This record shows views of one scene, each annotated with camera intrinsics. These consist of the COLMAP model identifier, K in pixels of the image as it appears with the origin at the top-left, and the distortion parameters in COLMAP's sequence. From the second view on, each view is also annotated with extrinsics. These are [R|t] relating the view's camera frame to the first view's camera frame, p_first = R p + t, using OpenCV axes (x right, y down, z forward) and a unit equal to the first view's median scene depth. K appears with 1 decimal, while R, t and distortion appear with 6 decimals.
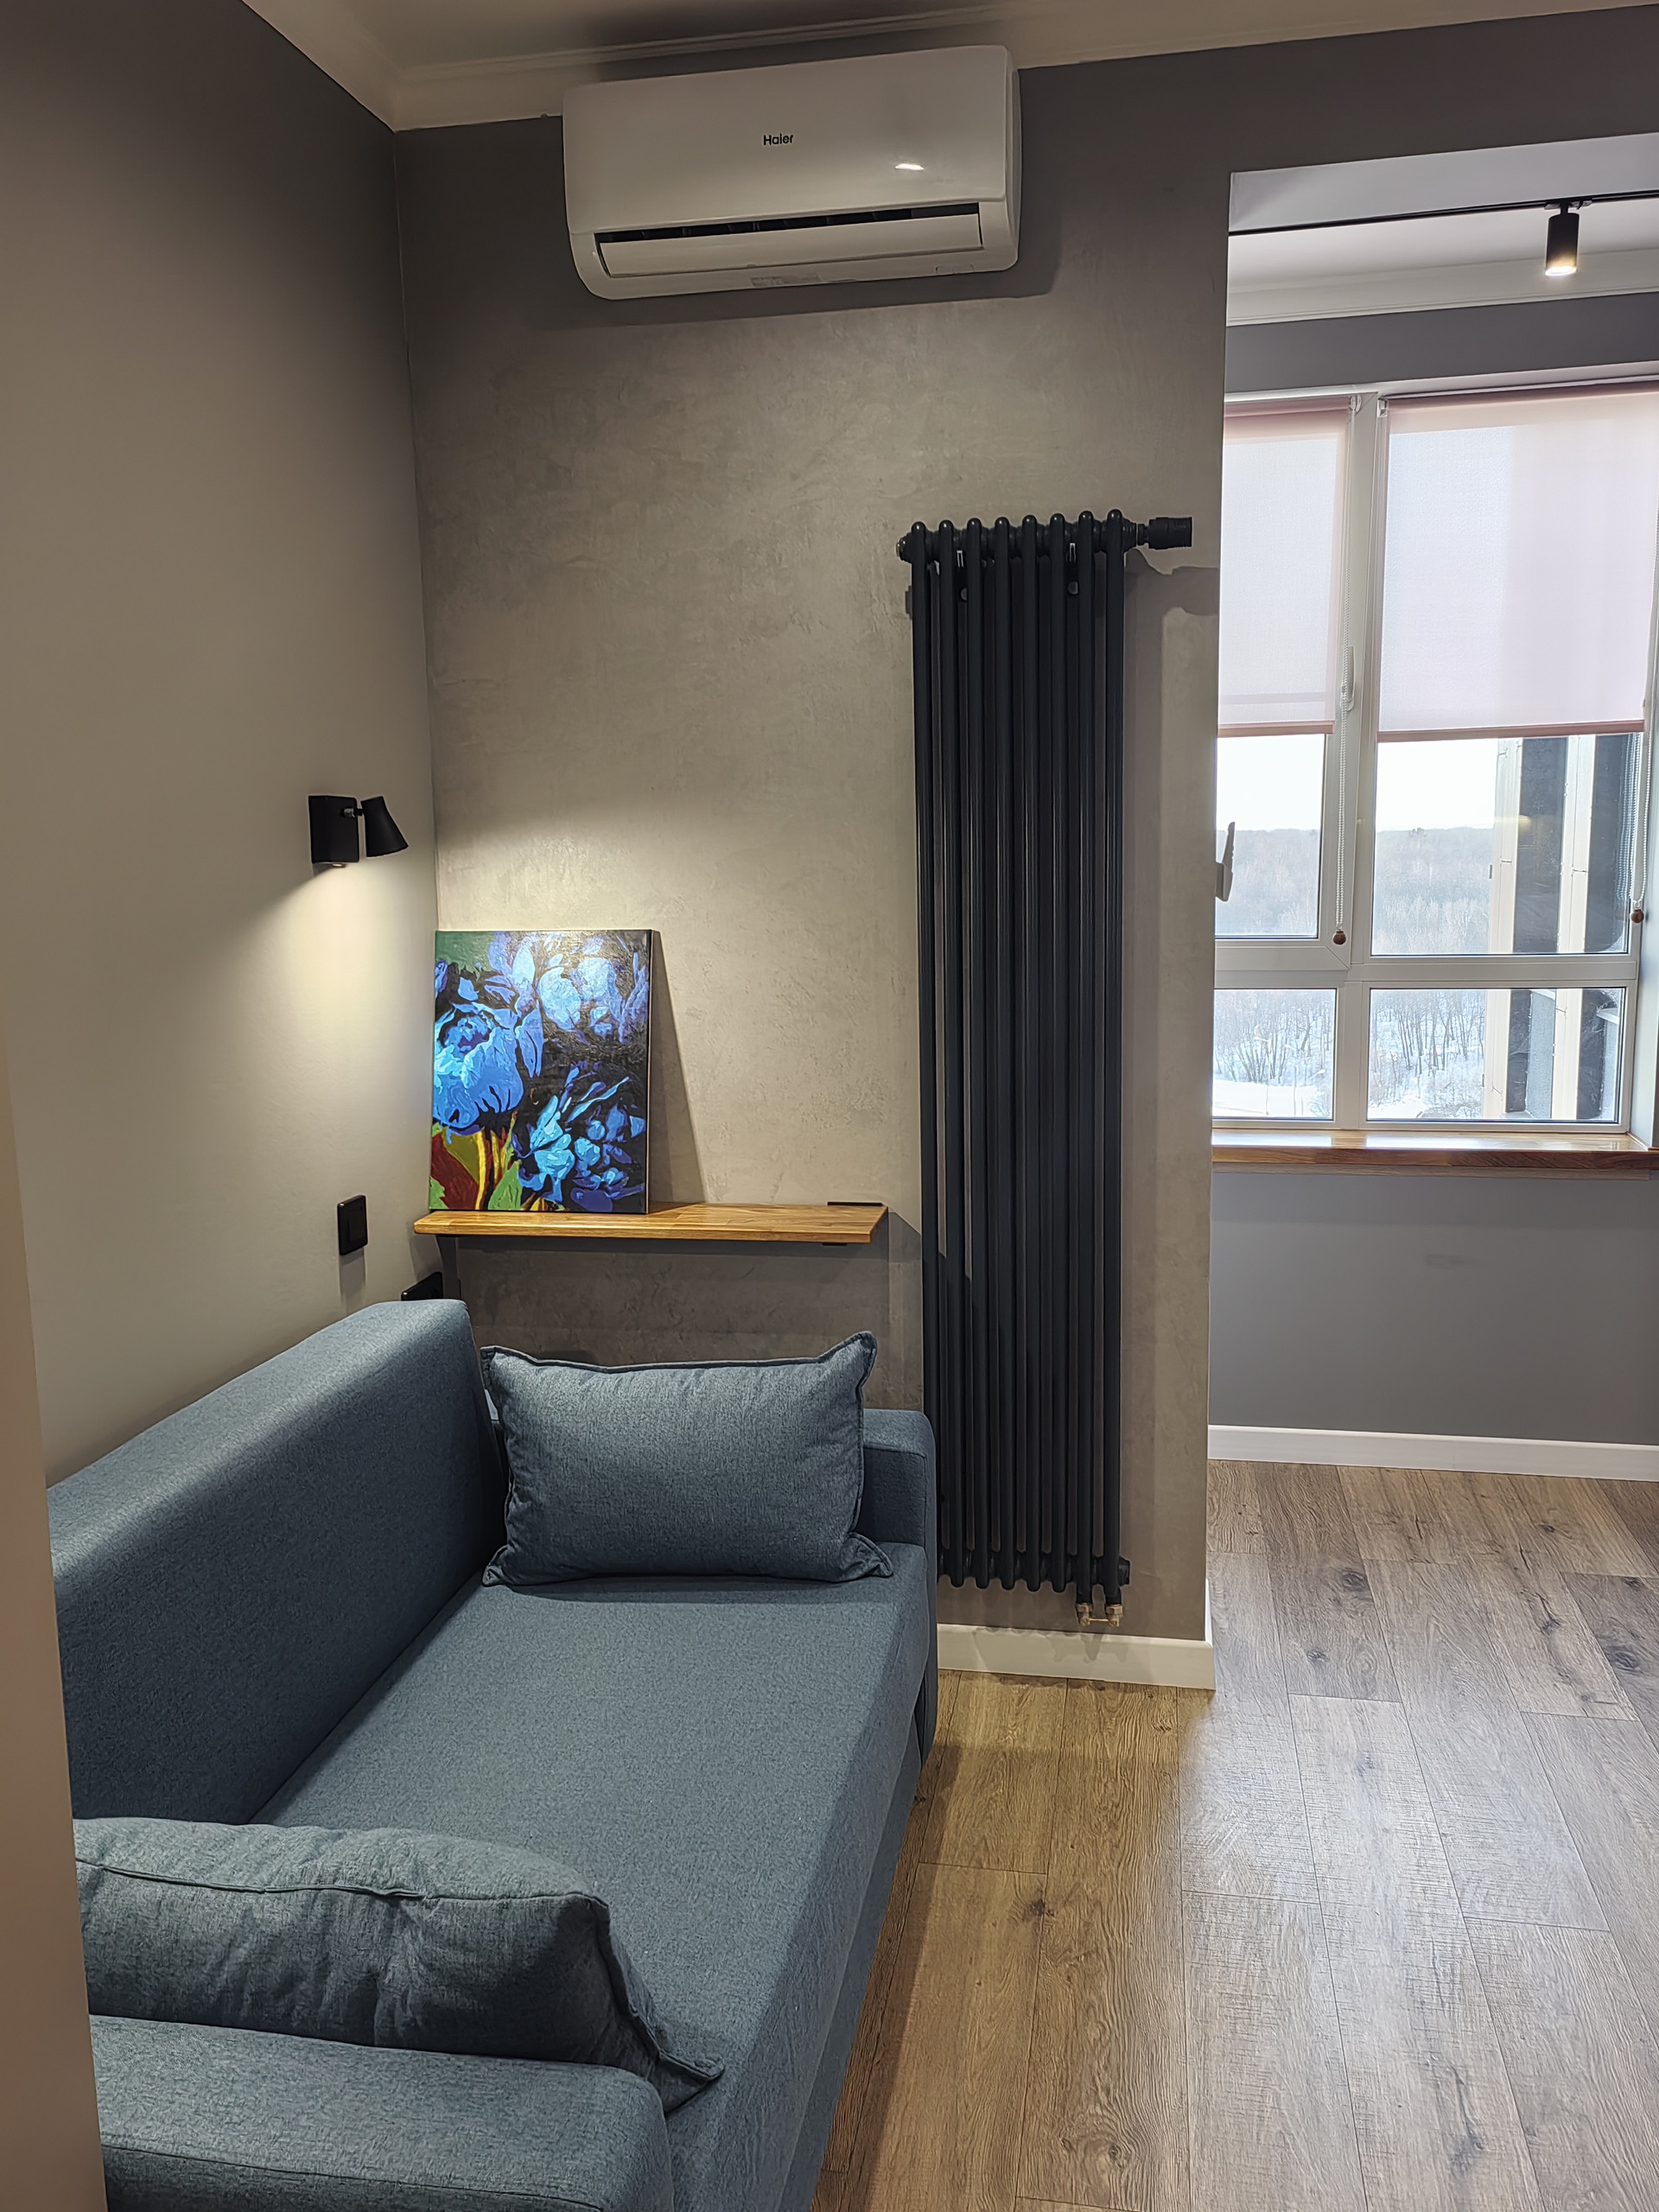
lens RADIAL K [[1730.9, 0, 830.0], [0, 1730.9, 1108.2], [0, 0, 1]] dist [0.031711, -0.000609]
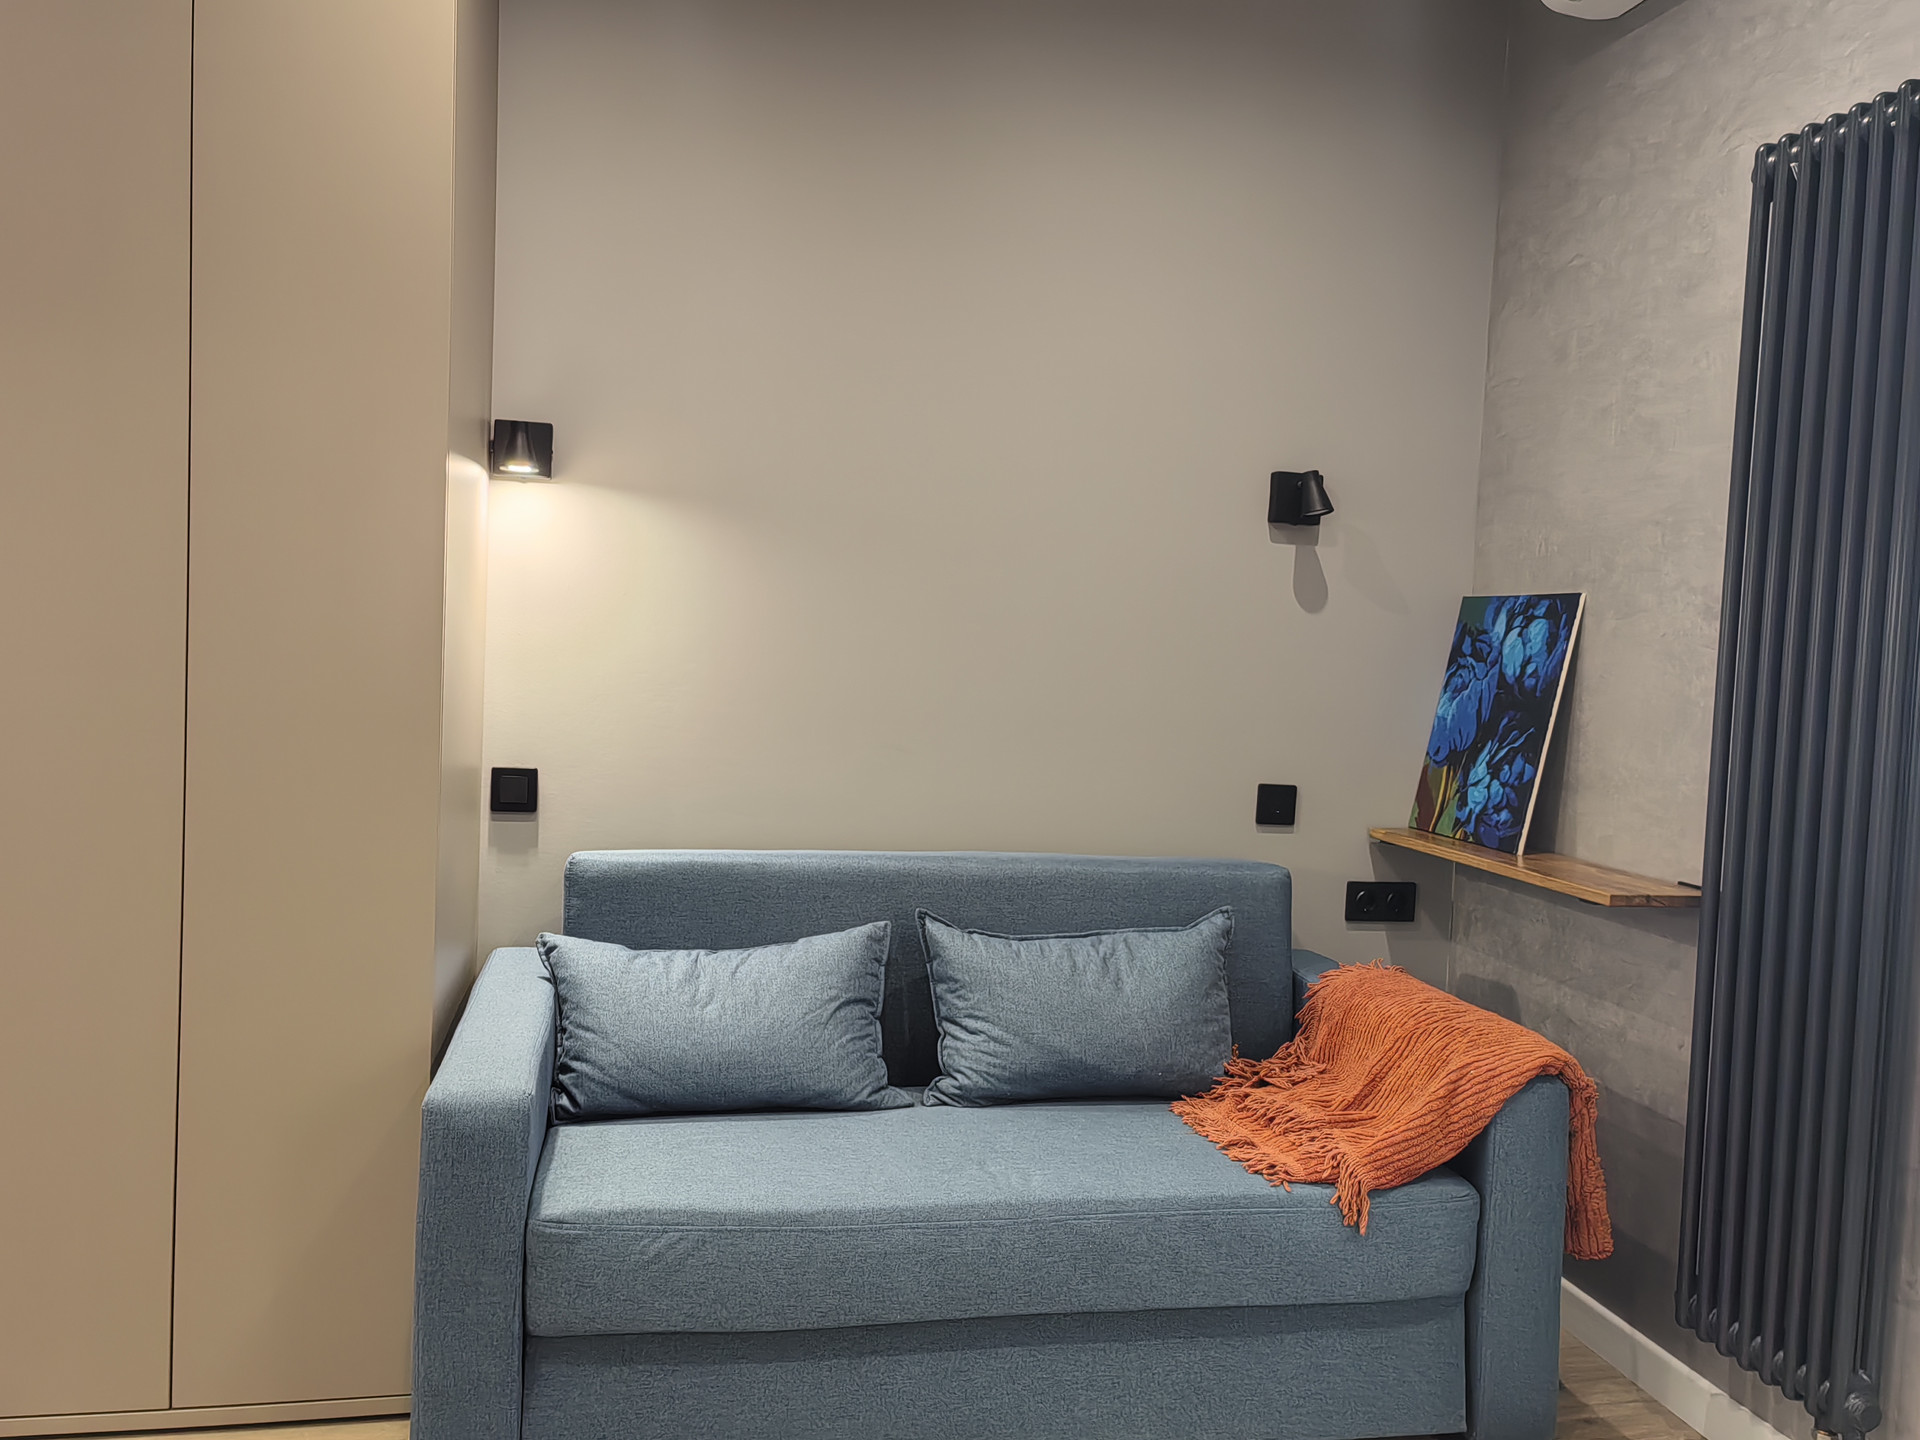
lens RADIAL K [[1502.5, 0, 966.6], [0, 1502.5, 740.7], [0, 0, 1]] dist [0.031711, -0.000609]
pose [[0.387291, 0.100249, -0.916491, 0.598682], [-0.192037, 0.981039, 0.026159, 0.032441], [0.901736, 0.165869, 0.399199, 0.310094]]
